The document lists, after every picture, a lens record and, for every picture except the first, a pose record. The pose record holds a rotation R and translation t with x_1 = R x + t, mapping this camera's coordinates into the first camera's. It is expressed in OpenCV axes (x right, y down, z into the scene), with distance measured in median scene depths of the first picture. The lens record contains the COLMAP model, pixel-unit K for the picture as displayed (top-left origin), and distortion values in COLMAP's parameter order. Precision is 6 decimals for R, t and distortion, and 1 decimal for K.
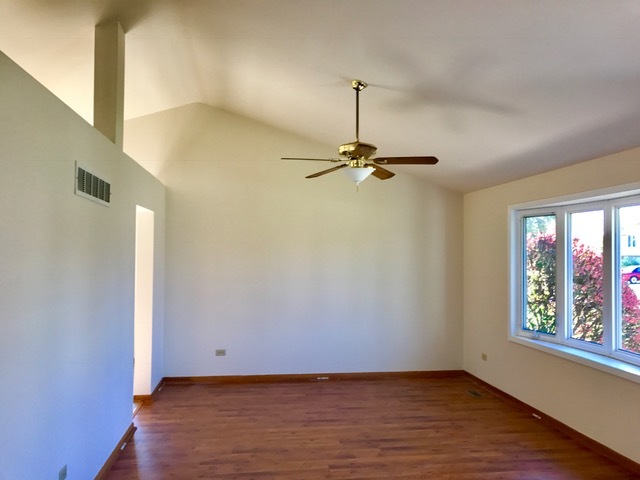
lens RADIAL K [[526.1, 0, 322.6], [0, 526.1, 241.6], [0, 0, 1]] dist [-0.010522, 0.009734]
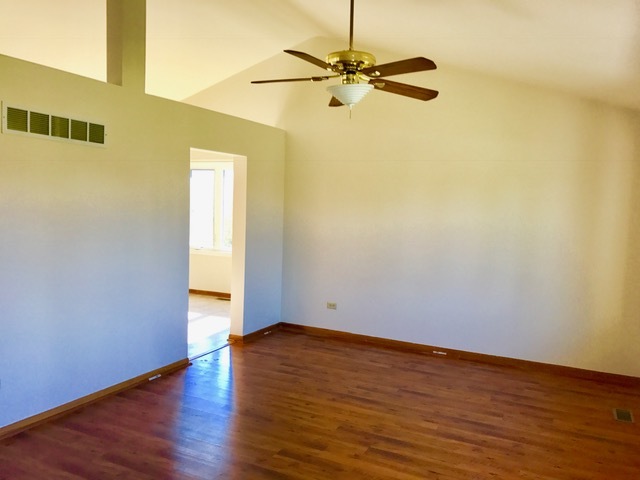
lens RADIAL K [[526.1, 0, 319.9], [0, 526.1, 237.9], [0, 0, 1]] dist [-0.010522, 0.009734]
pose [[0.820281, 0.059311, -0.568878, 0.403972], [-0.013529, 0.996343, 0.084370, 0.013413], [0.571801, -0.061511, 0.818083, 0.285312]]
